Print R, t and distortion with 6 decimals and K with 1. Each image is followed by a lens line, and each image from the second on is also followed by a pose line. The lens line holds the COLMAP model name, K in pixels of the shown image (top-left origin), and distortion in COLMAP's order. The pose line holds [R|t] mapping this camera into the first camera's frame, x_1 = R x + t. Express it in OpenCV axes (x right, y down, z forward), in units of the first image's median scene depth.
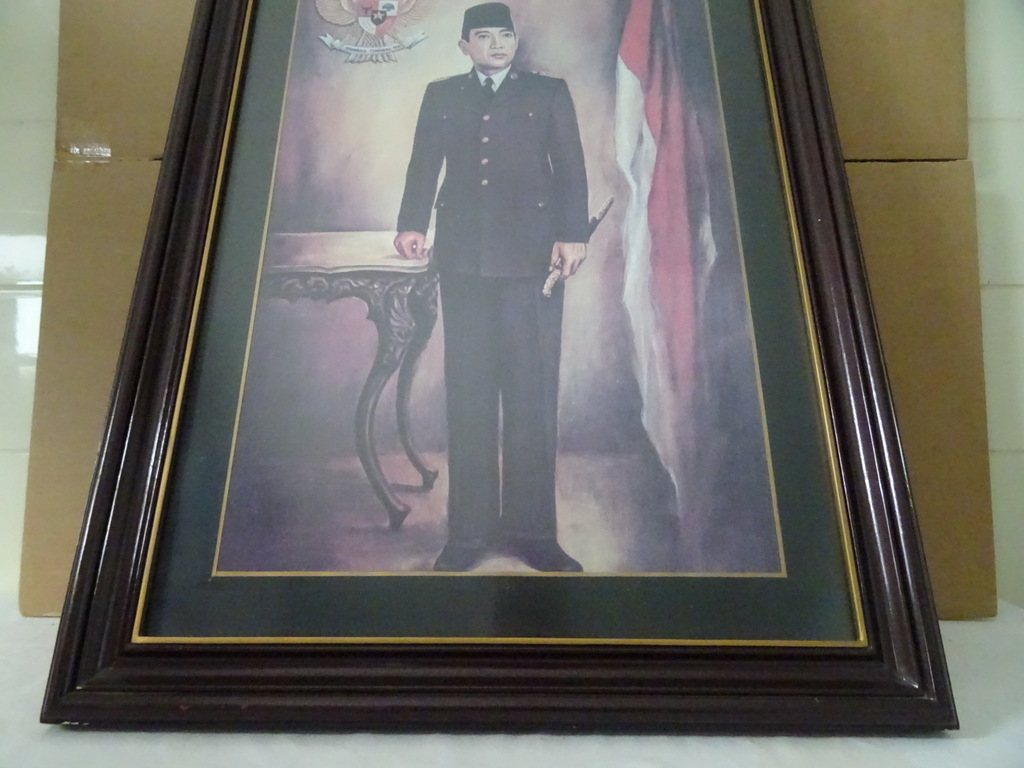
lens RADIAL K [[721.1, 0, 514.9], [0, 721.1, 382.2], [0, 0, 1]] dist [-0.000678, -0.003423]
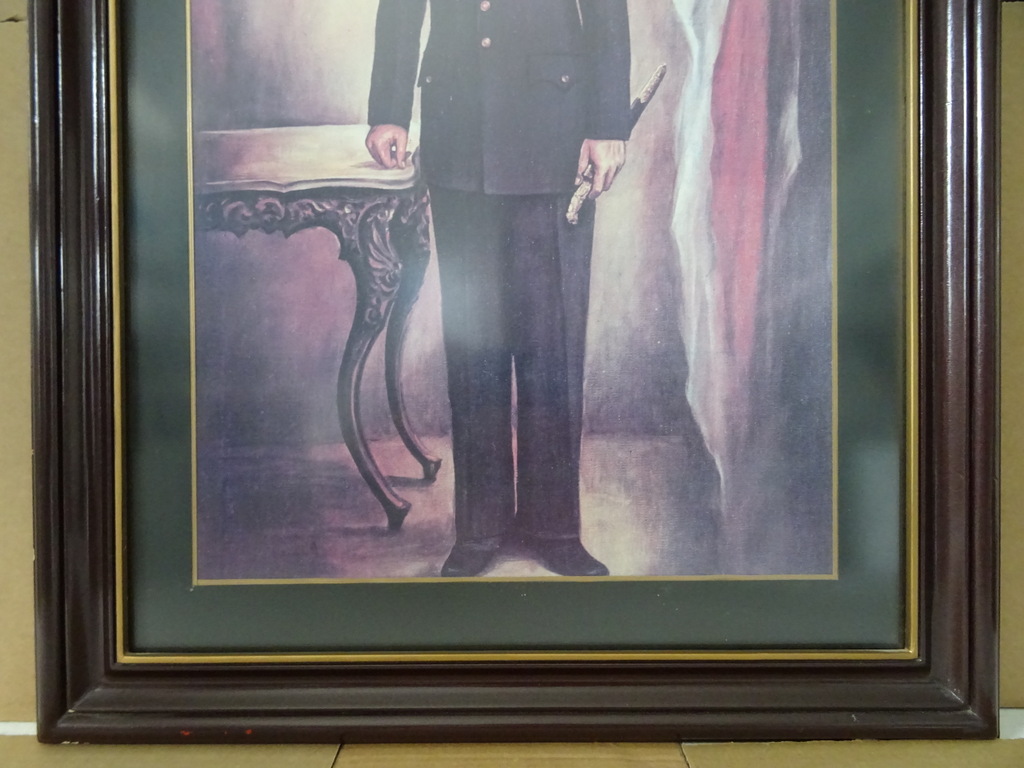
lens RADIAL K [[702.4, 0, 515.2], [0, 702.4, 384.5], [0, 0, 1]] dist [-0.003155, -0.001781]
pose [[0.999973, -0.007283, -0.001315, -0.015677], [0.007235, 0.924671, 0.380697, -0.237795], [-0.001556, -0.380696, 0.924699, 0.240565]]
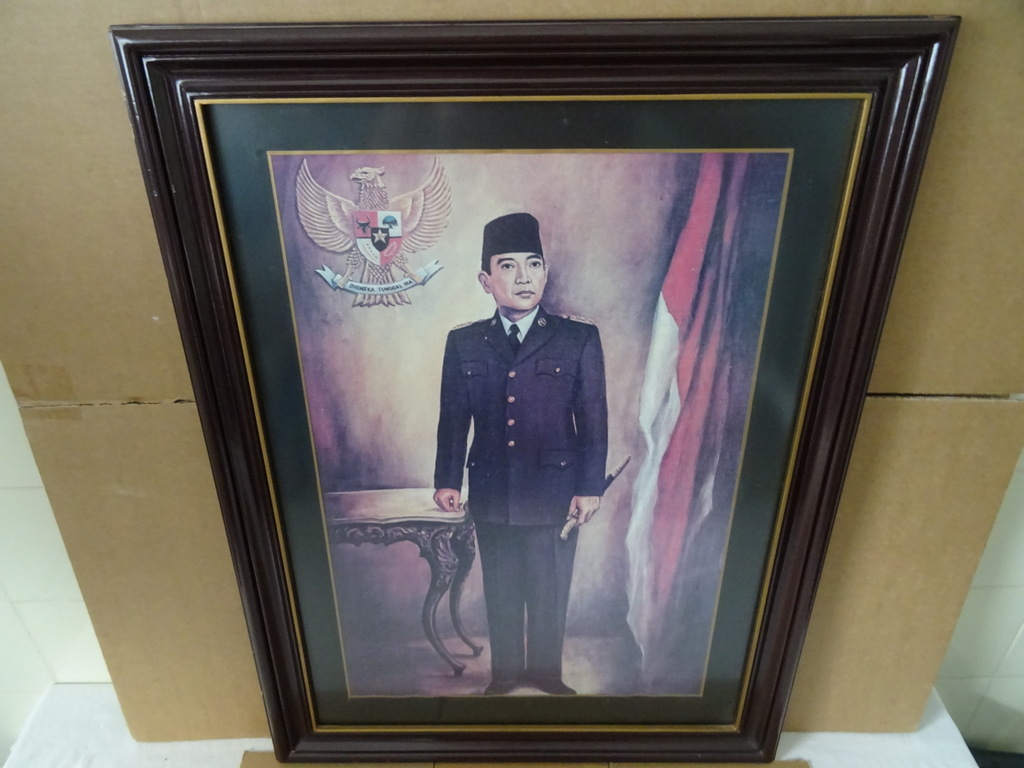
lens RADIAL K [[747.6, 0, 515.8], [0, 747.6, 386.0], [0, 0, 1]] dist [0.001763, -0.022128]
pose [[0.999975, 0.006726, -0.002230, -0.034918], [-0.002683, 0.650700, 0.759330, -1.217470], [0.006558, -0.759305, 0.650701, 0.361058]]
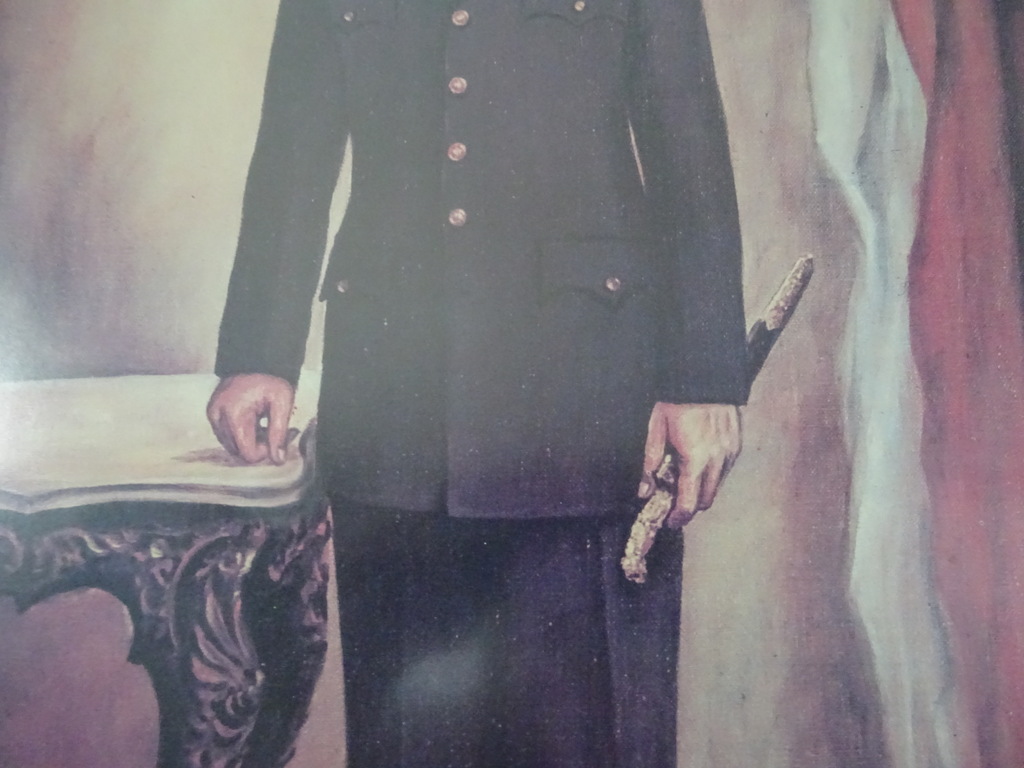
lens RADIAL K [[721.1, 0, 514.9], [0, 721.1, 382.2], [0, 0, 1]] dist [-0.000678, -0.003423]
pose [[0.999853, -0.006626, -0.015785, -0.008151], [0.009579, 0.980751, 0.195026, -0.276984], [0.014188, -0.195149, 0.980671, 0.651749]]
